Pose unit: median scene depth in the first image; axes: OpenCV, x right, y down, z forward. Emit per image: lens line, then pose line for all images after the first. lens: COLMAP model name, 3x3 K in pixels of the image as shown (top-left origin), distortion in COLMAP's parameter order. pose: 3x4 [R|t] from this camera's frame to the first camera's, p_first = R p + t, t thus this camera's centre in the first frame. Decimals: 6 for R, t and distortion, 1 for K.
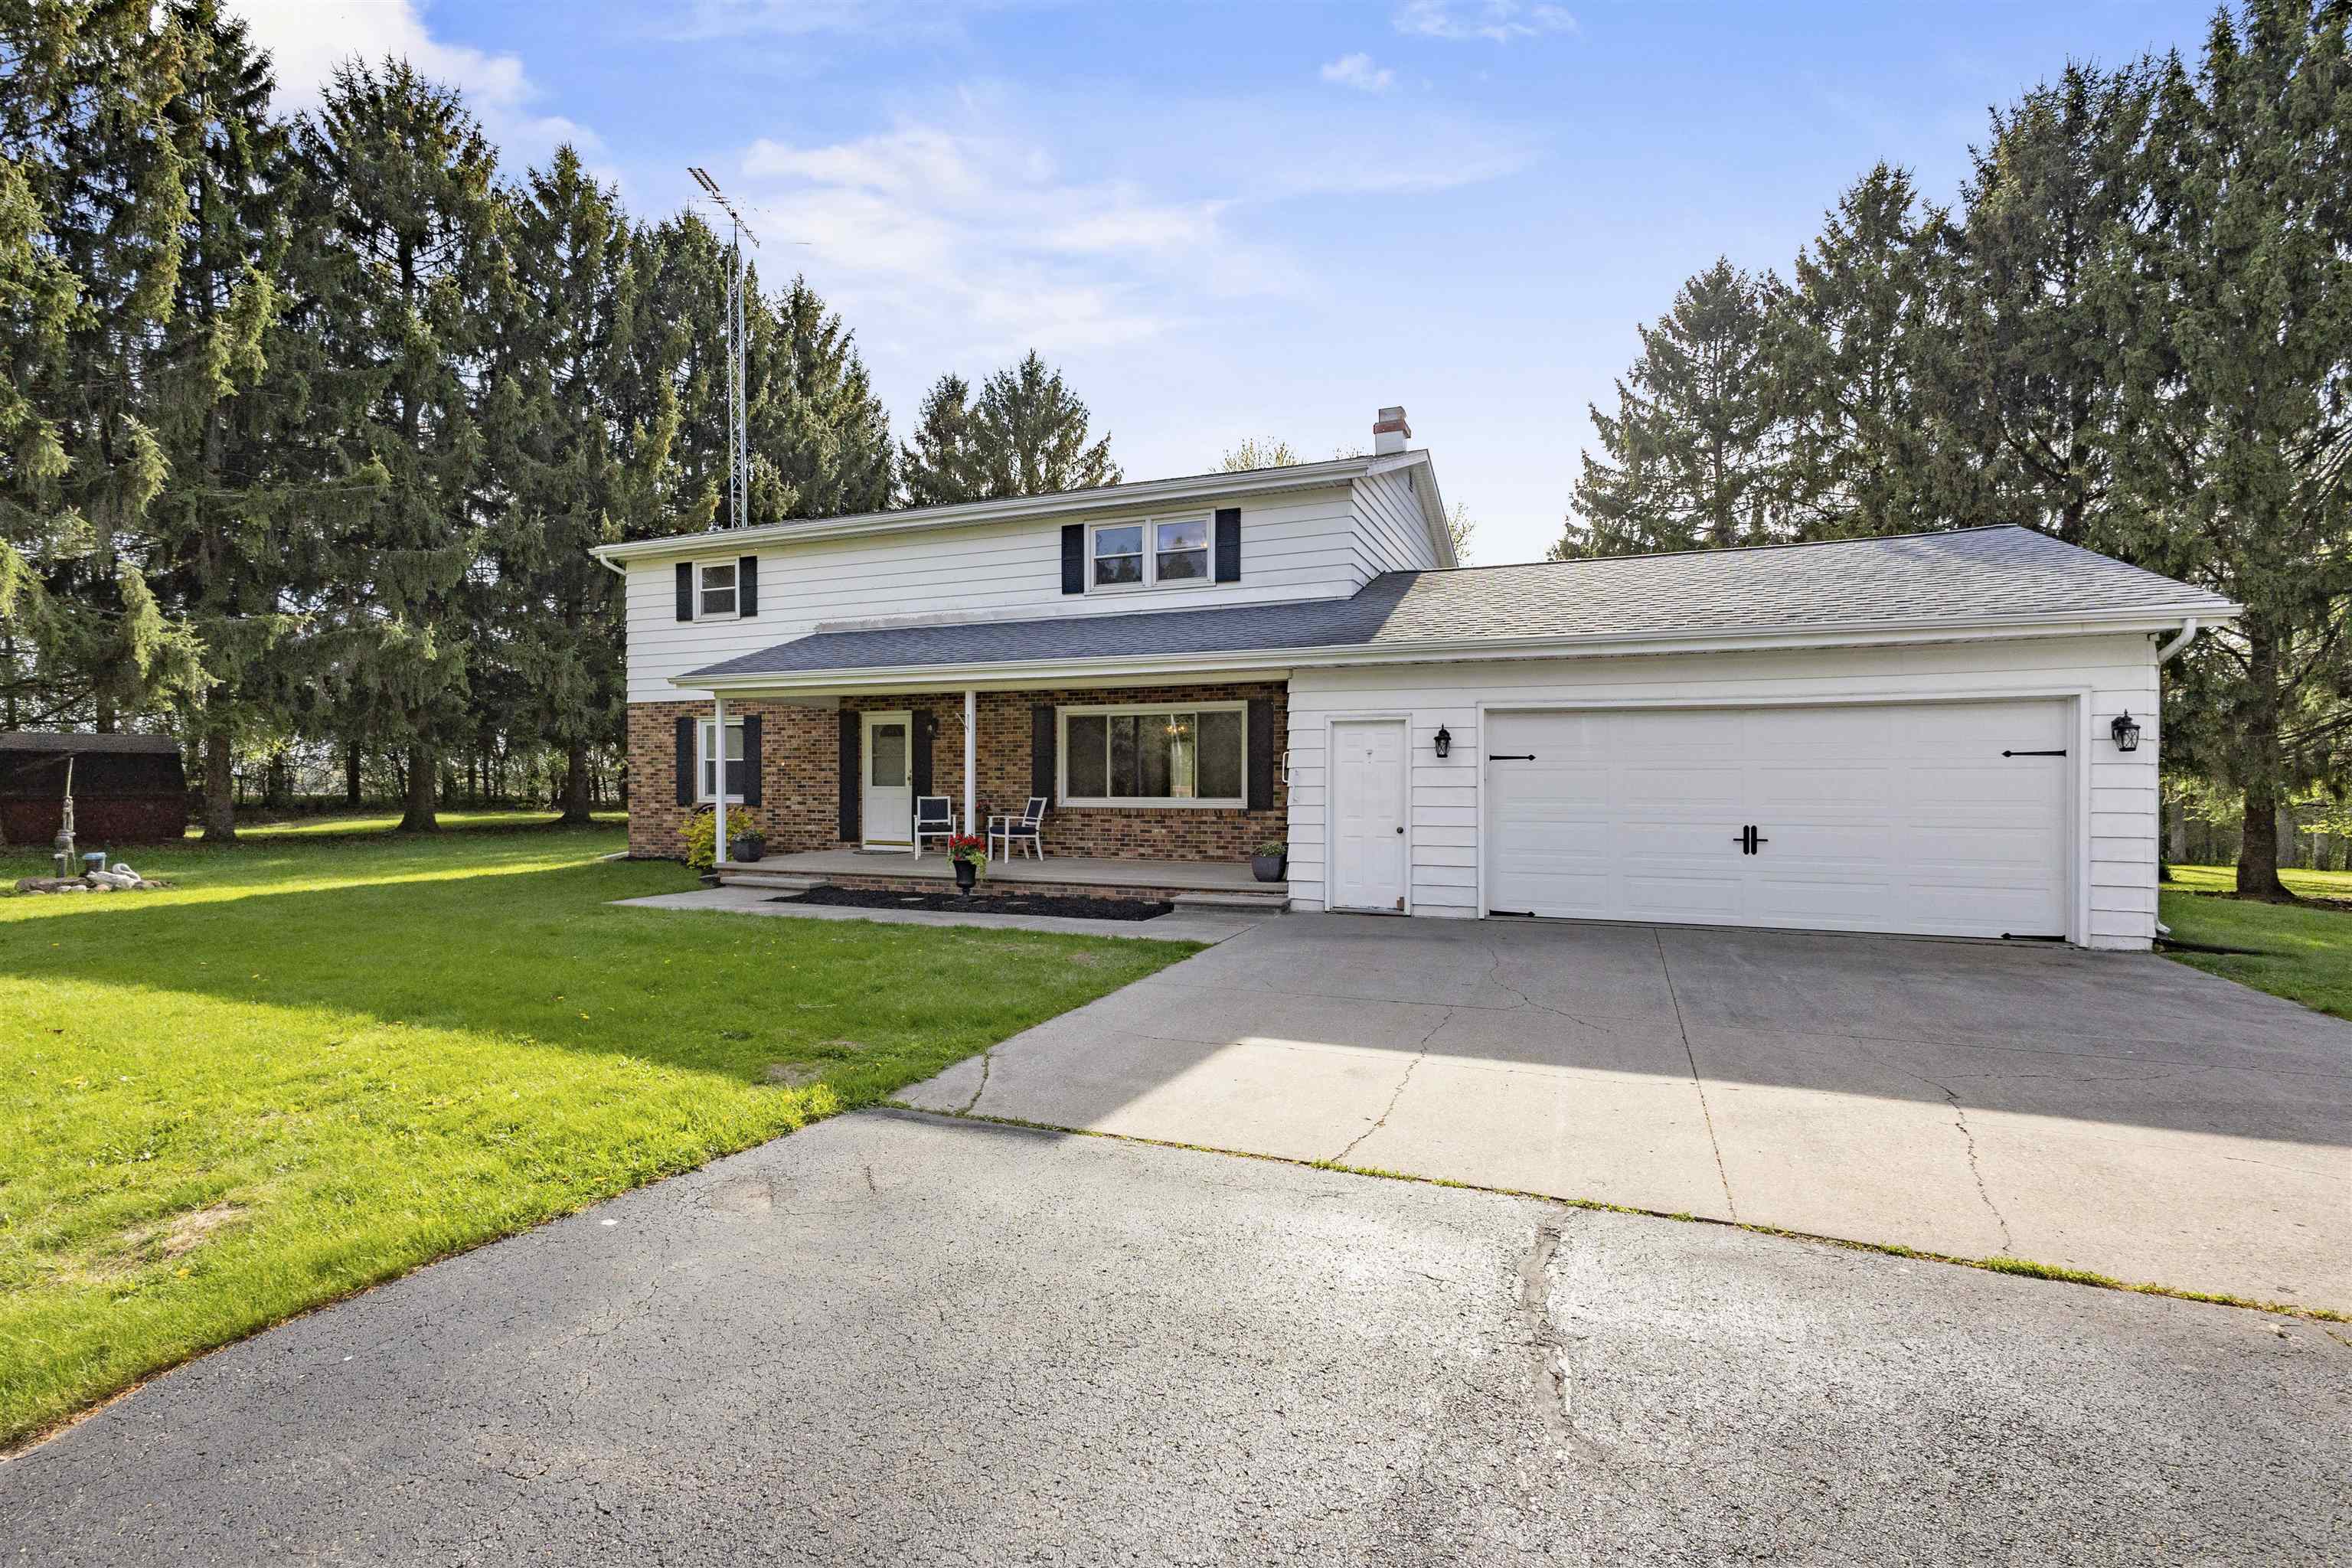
lens RADIAL K [[1082.8, 0, 1164.5], [0, 1082.8, 789.5], [0, 0, 1]] dist [0.011269, -0.002124]
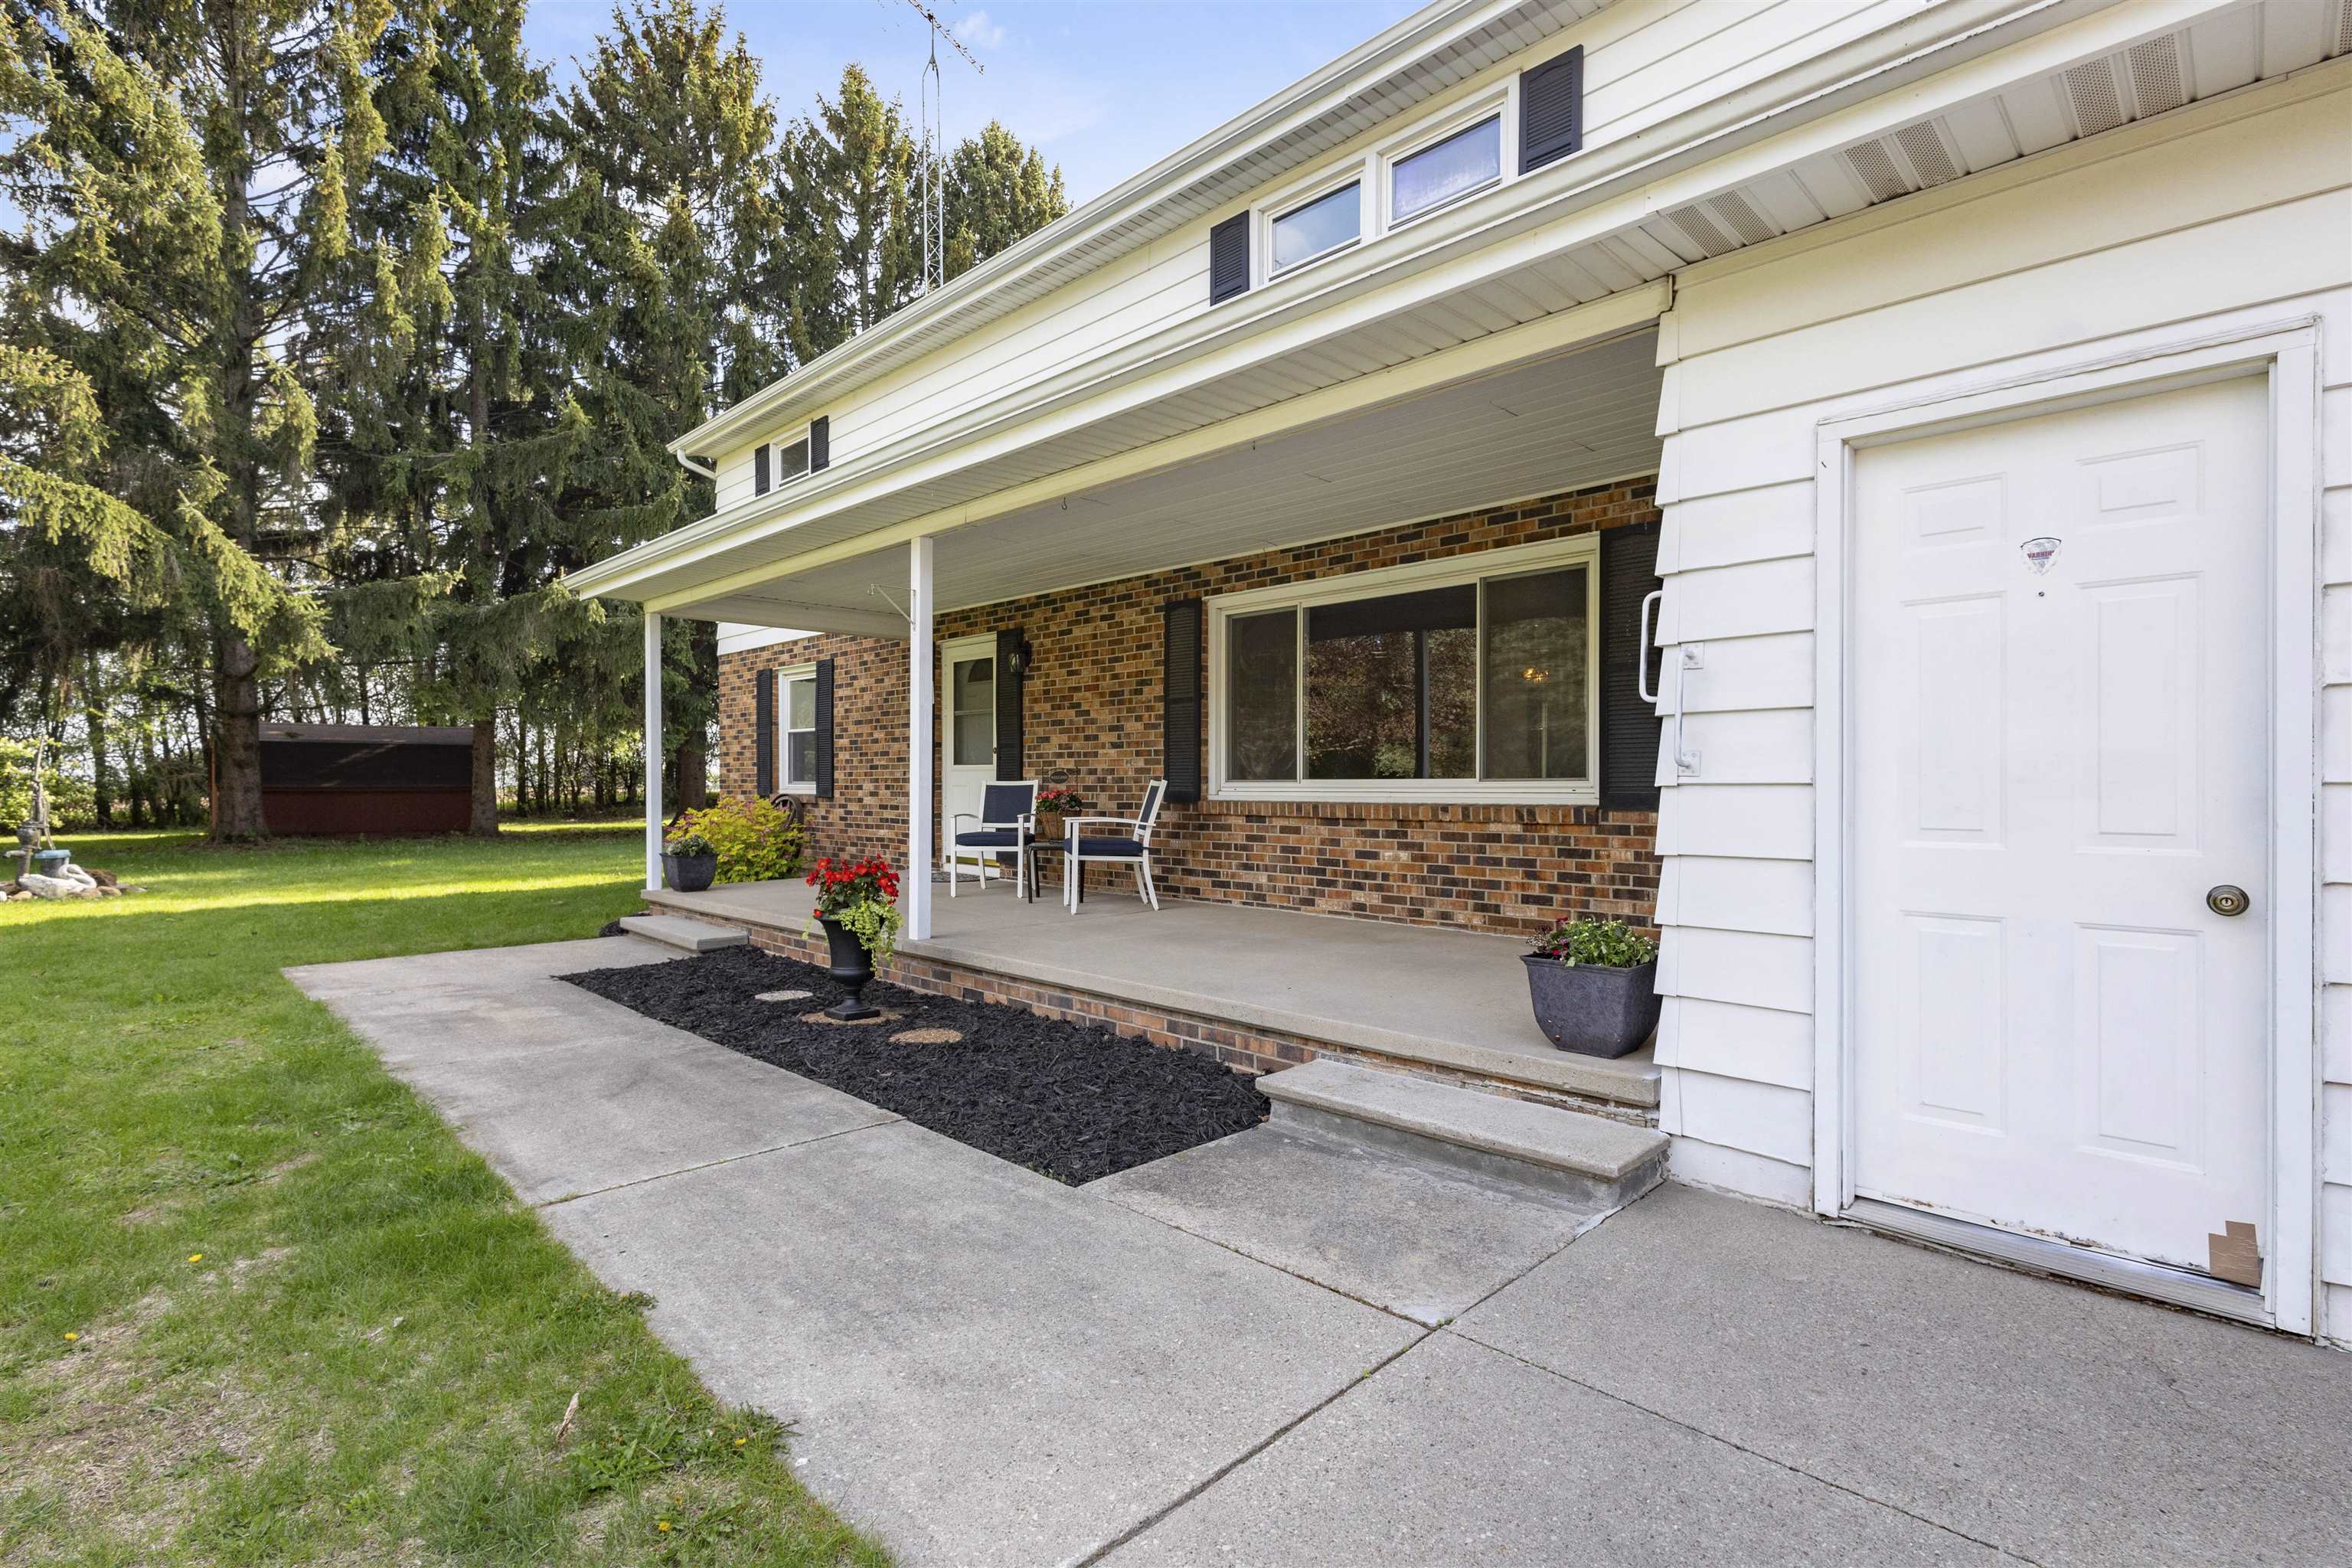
lens RADIAL K [[1082.8, 0, 1184.6], [0, 1082.8, 783.6], [0, 0, 1]] dist [0.011269, -0.002124]
pose [[0.922669, -0.000541, -0.385591, 0.084429], [-0.003219, 0.999953, -0.009106, 0.013154], [0.385578, 0.009643, 0.922625, 0.545177]]
